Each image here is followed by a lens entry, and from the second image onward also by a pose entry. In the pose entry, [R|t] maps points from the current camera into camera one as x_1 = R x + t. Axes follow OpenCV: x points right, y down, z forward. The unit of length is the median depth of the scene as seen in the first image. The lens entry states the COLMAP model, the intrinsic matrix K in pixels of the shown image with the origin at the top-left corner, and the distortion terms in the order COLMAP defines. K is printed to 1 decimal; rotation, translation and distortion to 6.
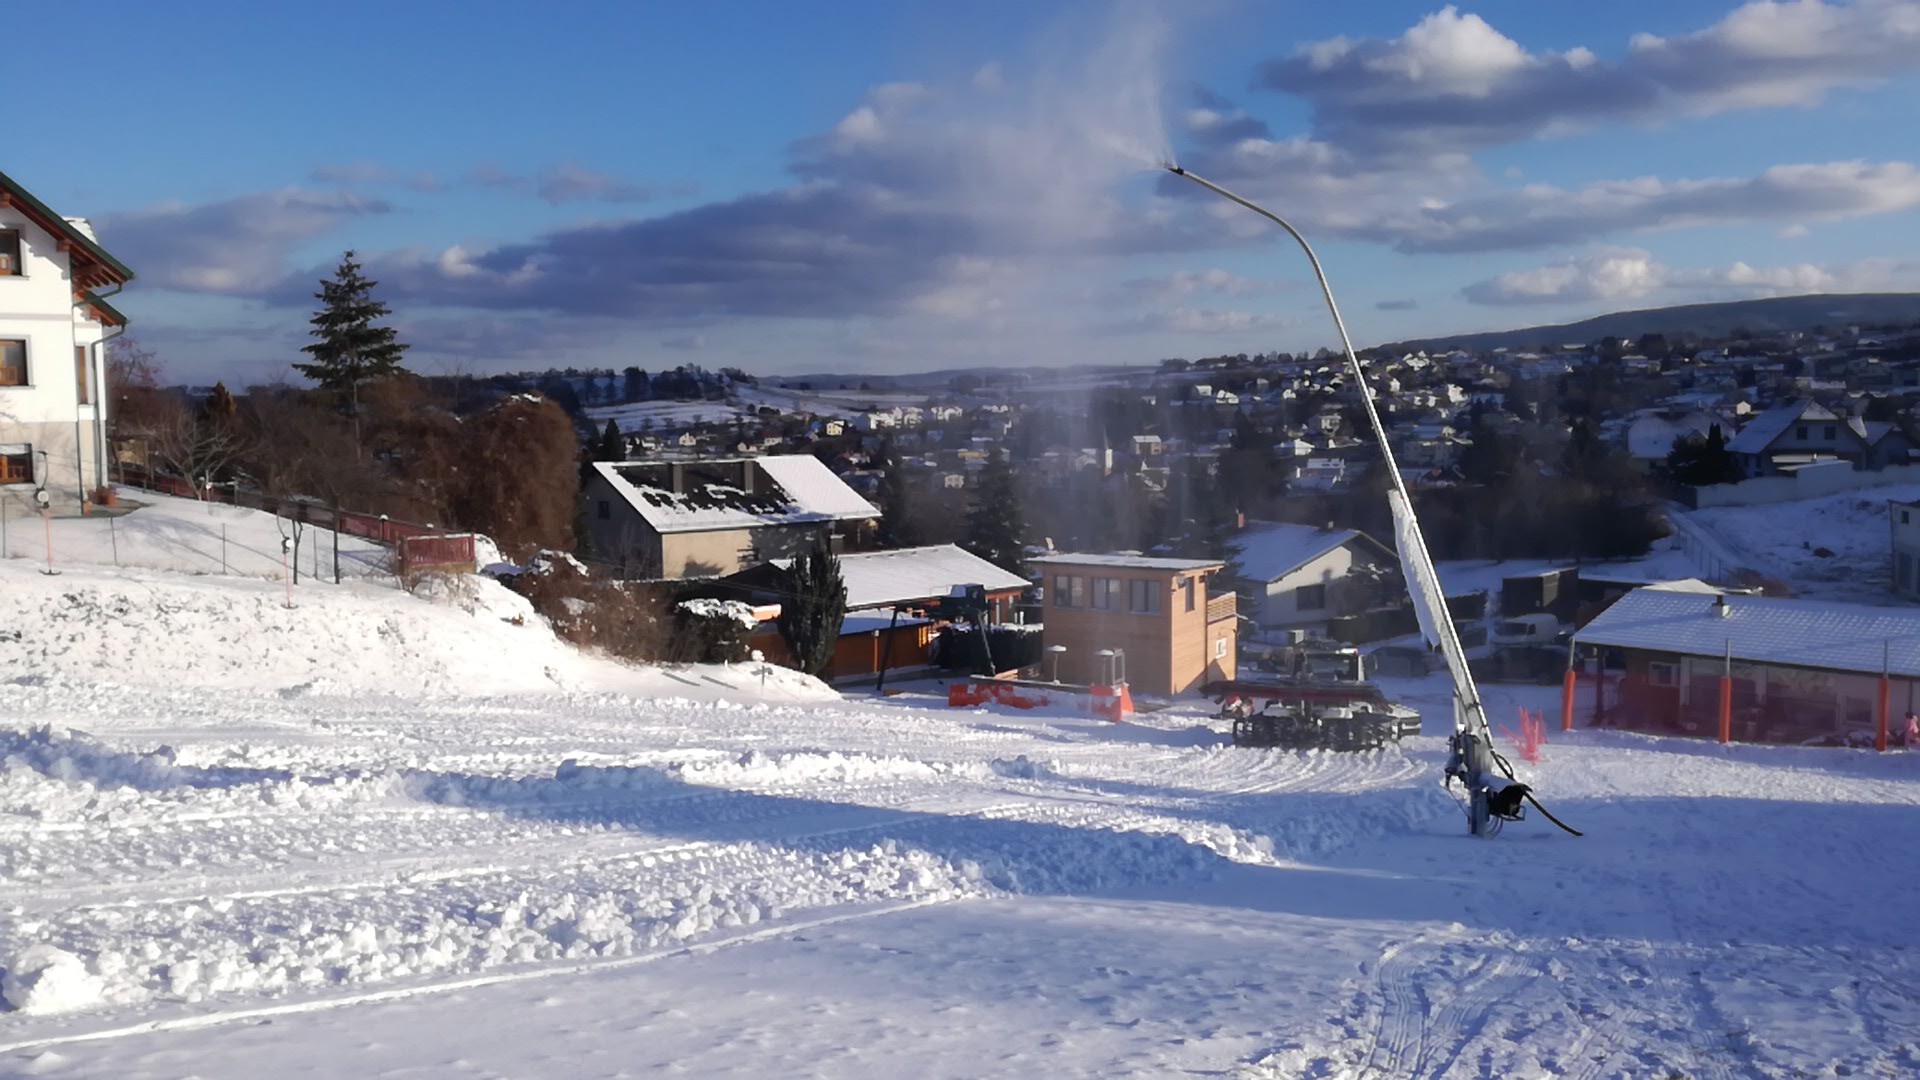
lens RADIAL K [[1594.8, 0, 960.0], [0, 1594.8, 540.0], [0, 0, 1]] dist [0.112923, -0.209041]
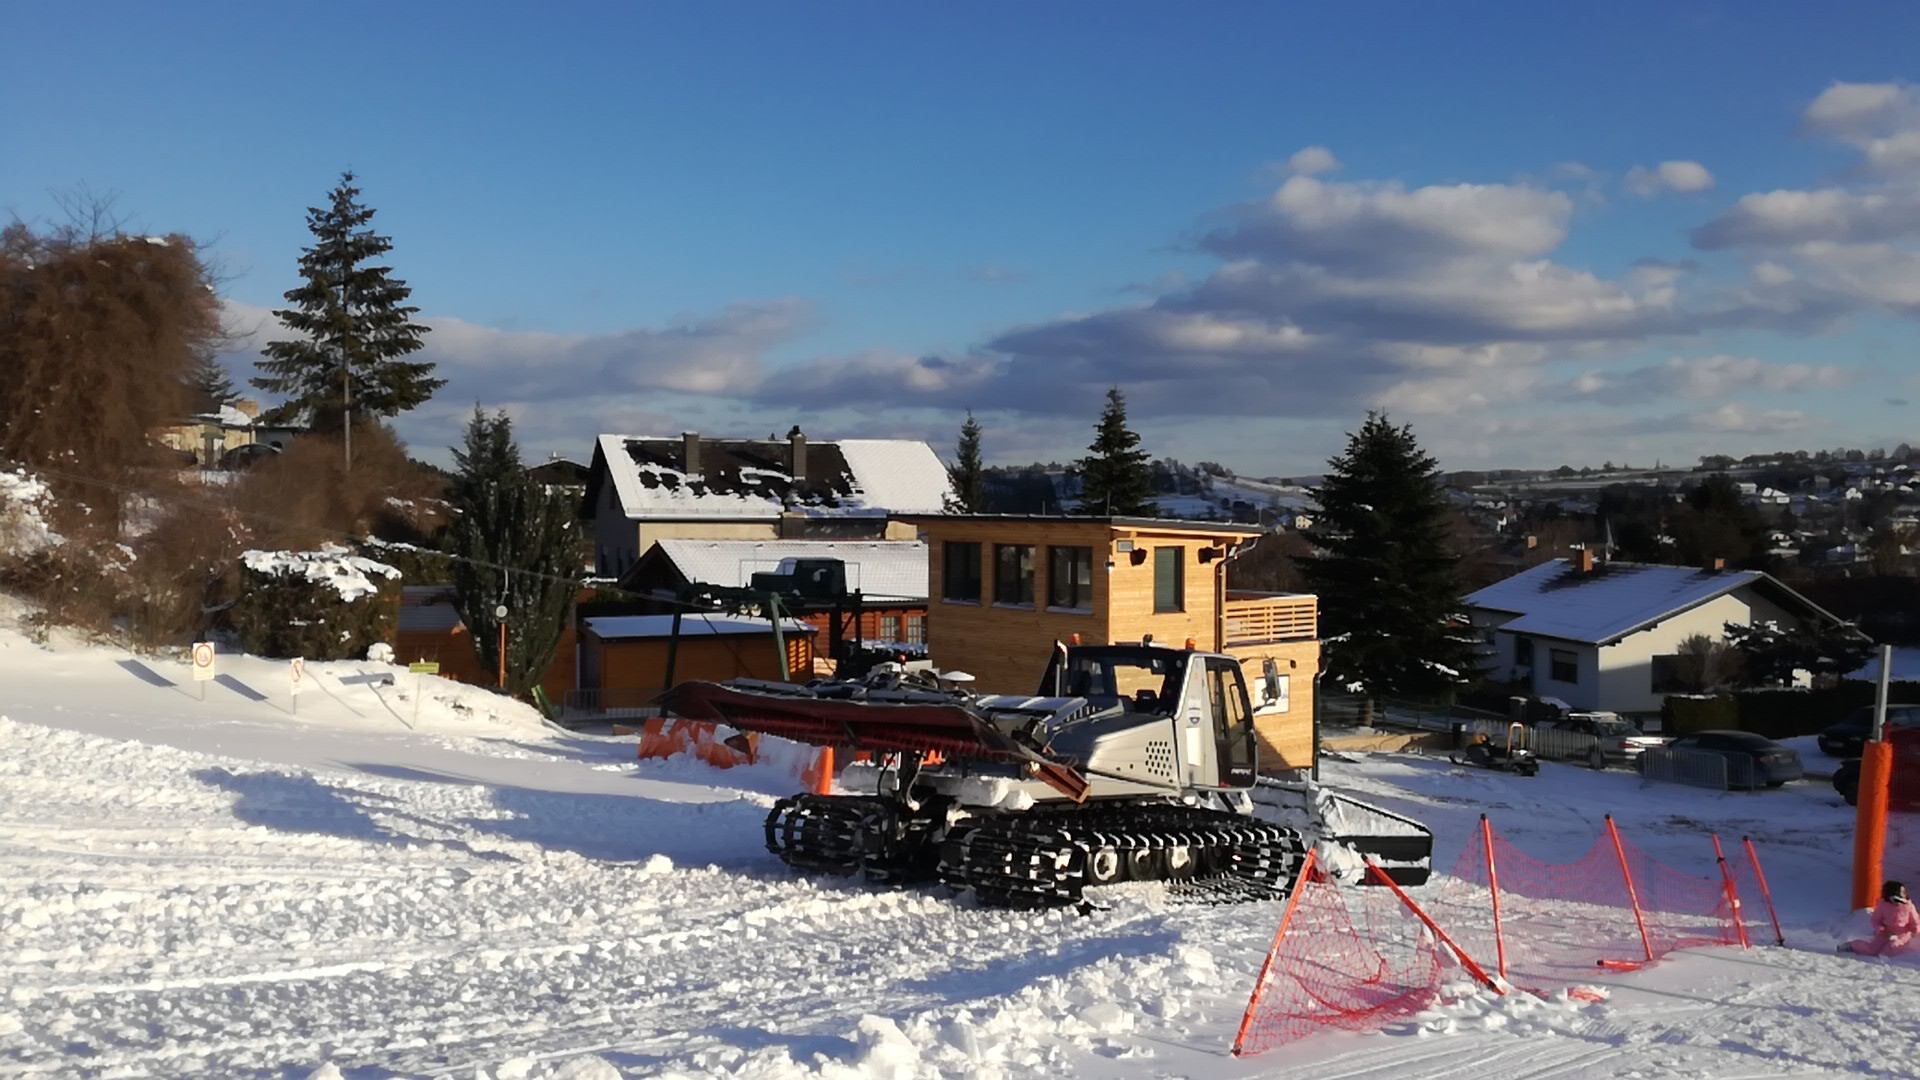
lens RADIAL K [[1594.8, 0, 960.0], [0, 1594.8, 540.0], [0, 0, 1]] dist [0.112923, -0.209041]
pose [[0.951201, 0.023486, -0.307677, 0.157532], [-0.043291, 0.997395, -0.057704, 0.035641], [0.305520, 0.068207, 0.949740, 0.321750]]
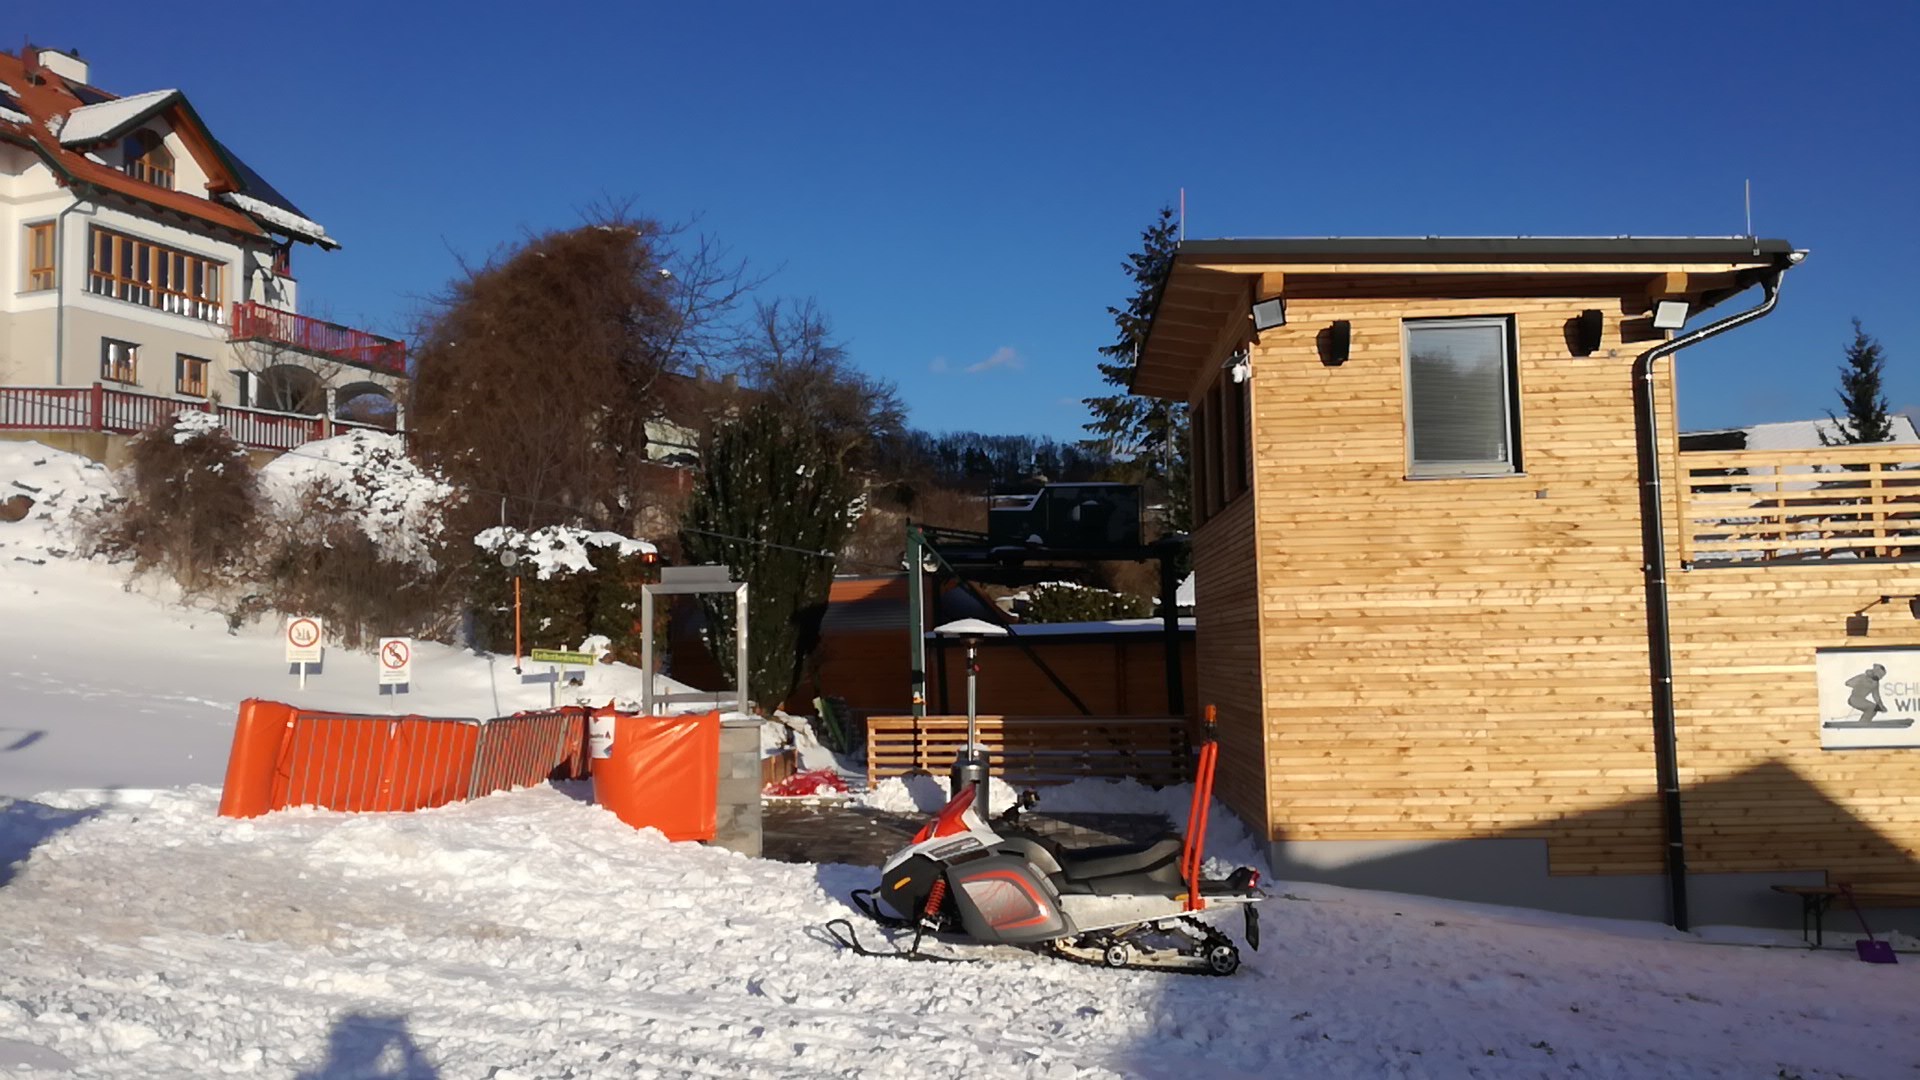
lens RADIAL K [[1594.8, 0, 960.0], [0, 1594.8, 540.0], [0, 0, 1]] dist [0.112923, -0.209041]
pose [[0.468993, -0.069937, -0.880429, 0.204679], [-0.057310, 0.992349, -0.109355, 0.054912], [0.881341, 0.101744, 0.461396, 0.562588]]
